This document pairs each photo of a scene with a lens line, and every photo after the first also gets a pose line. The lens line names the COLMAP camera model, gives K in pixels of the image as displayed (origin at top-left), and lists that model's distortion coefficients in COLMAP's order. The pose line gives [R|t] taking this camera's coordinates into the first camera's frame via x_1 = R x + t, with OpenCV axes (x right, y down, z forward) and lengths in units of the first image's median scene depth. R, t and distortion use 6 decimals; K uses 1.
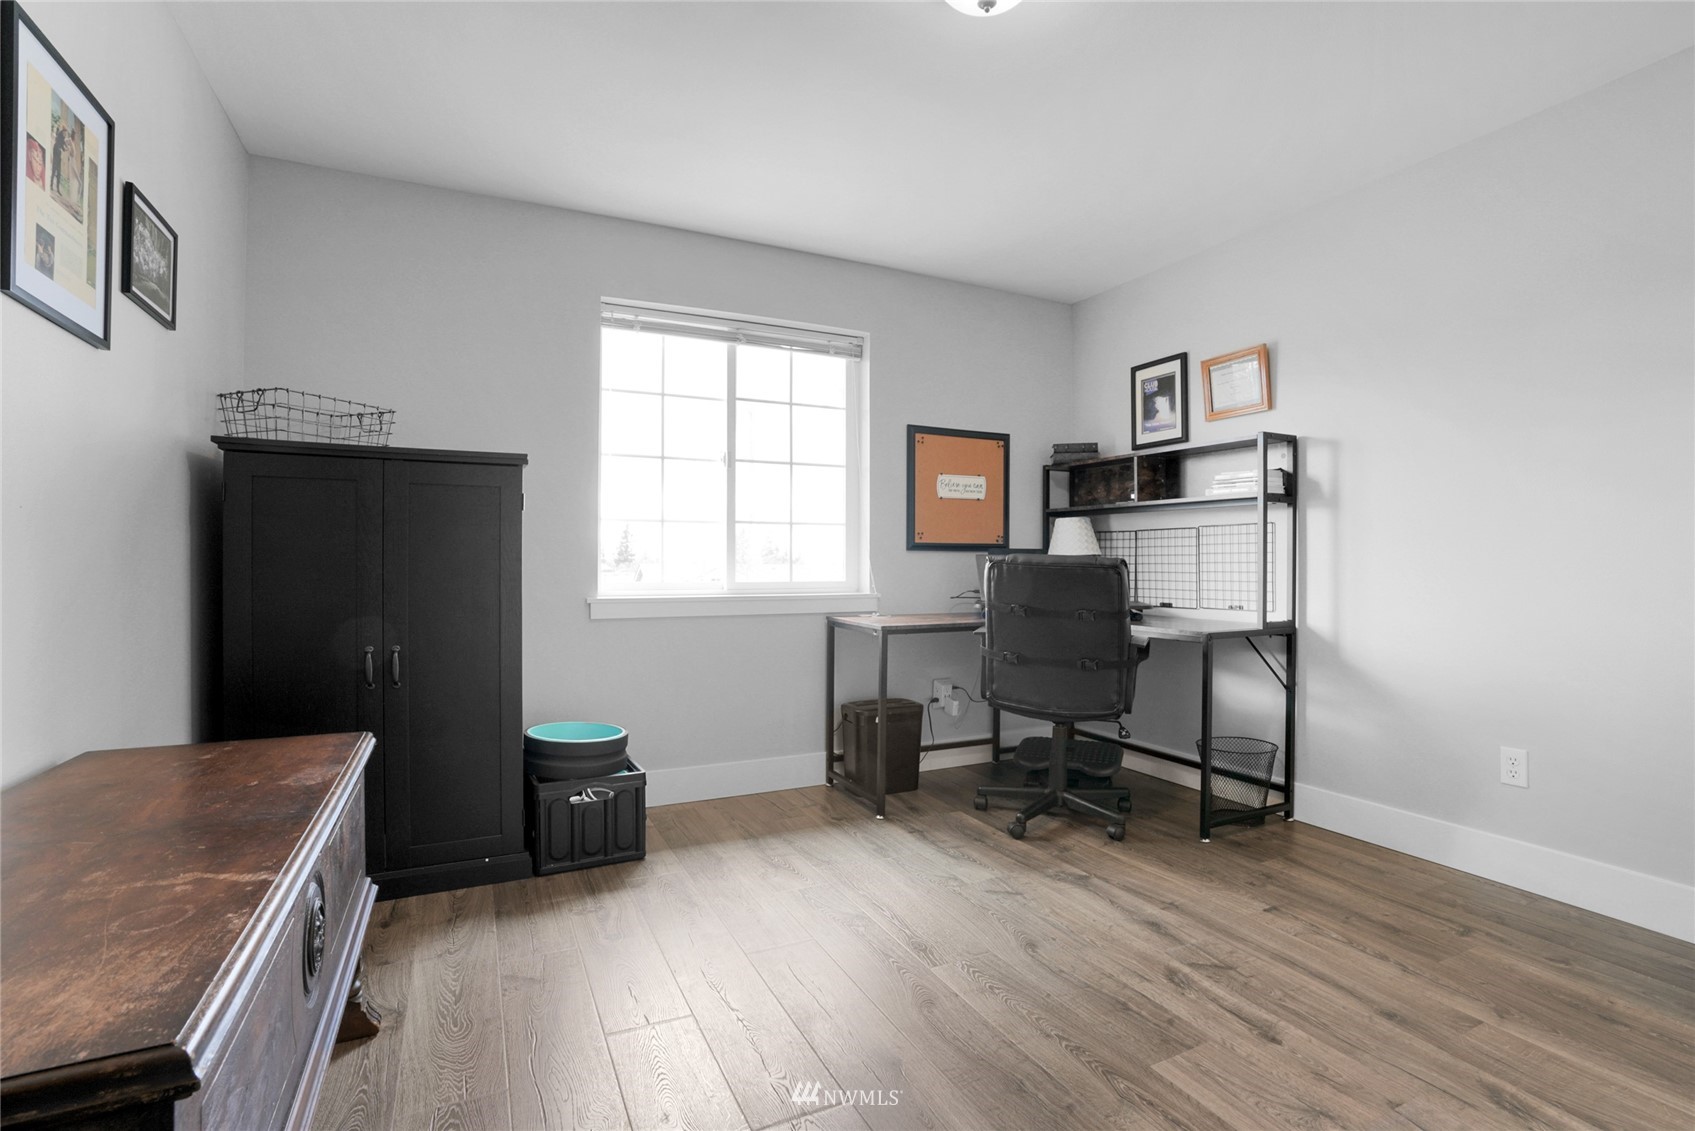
lens RADIAL K [[785.1, 0, 844.0], [0, 785.1, 568.0], [0, 0, 1]] dist [-0.064620, 0.017115]
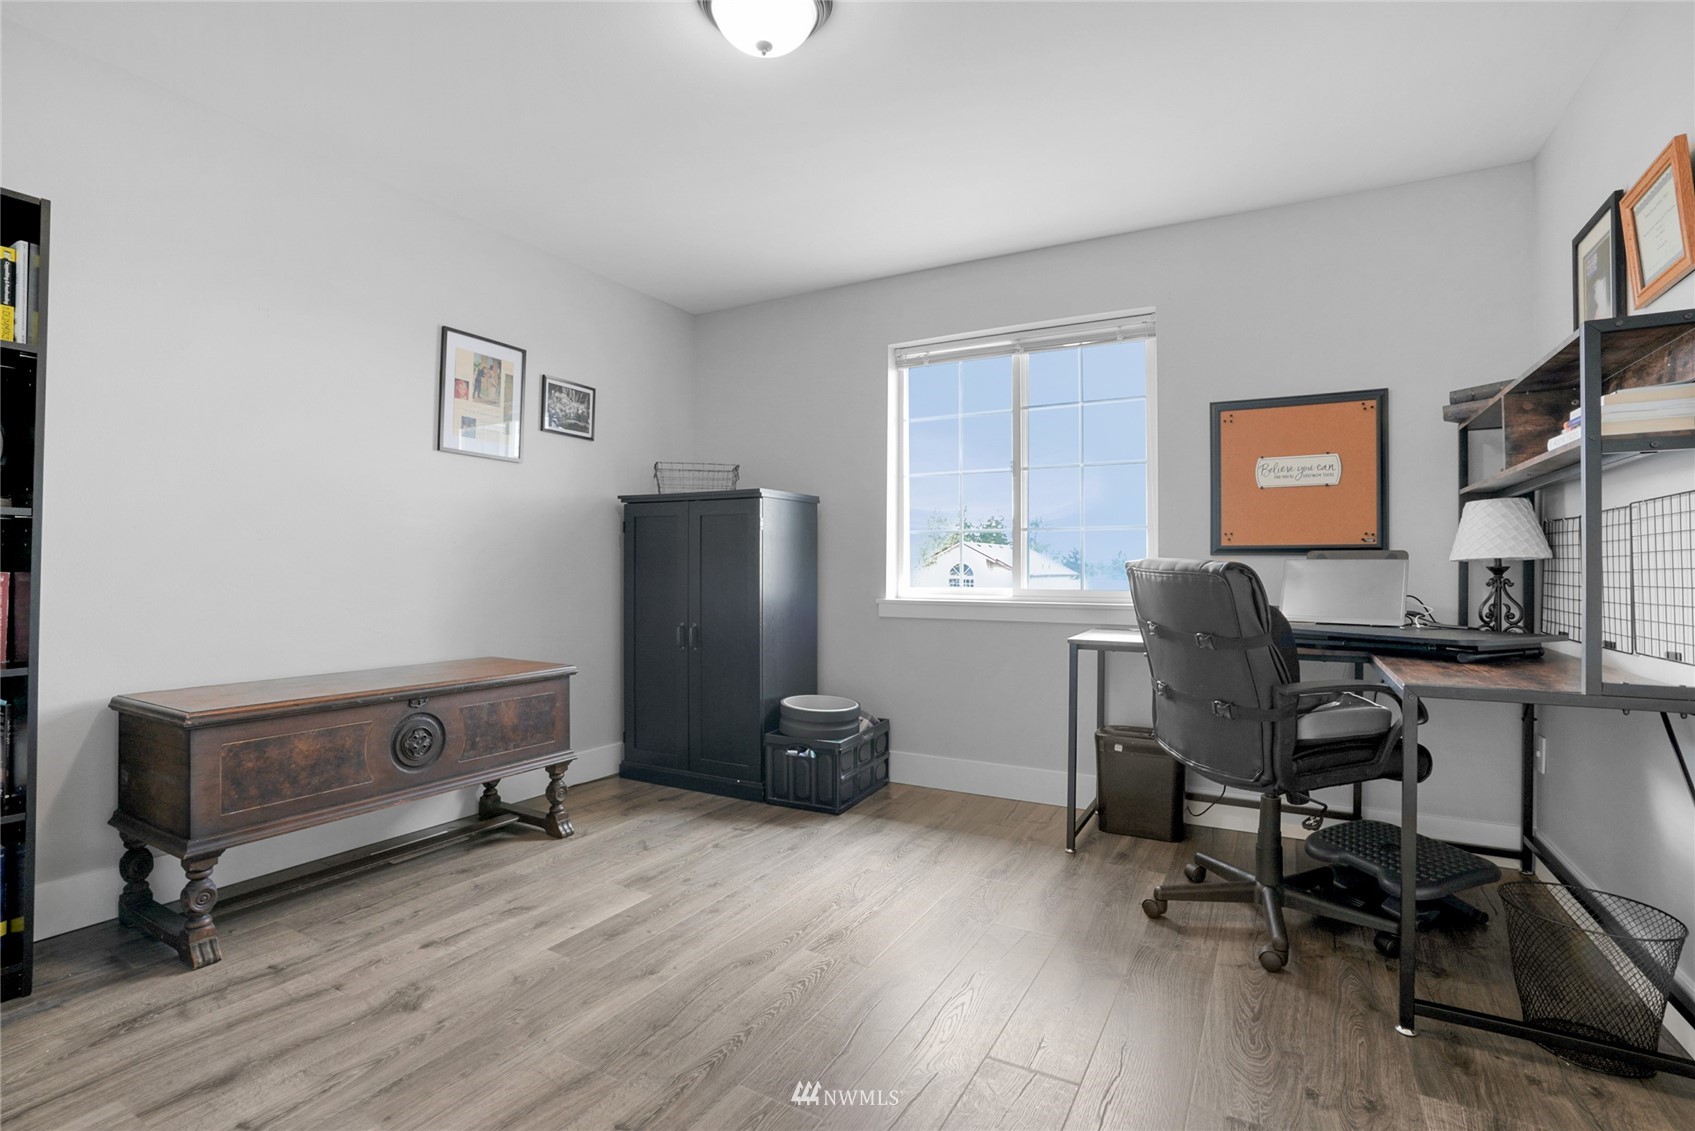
lens RADIAL K [[785.1, 0, 844.0], [0, 785.1, 568.0], [0, 0, 1]] dist [-0.064620, 0.017115]
pose [[0.567781, -0.000356, -0.823180, 0.686632], [-0.008997, 0.999937, -0.006638, -0.000746], [0.823131, 0.011175, 0.567742, 0.290288]]
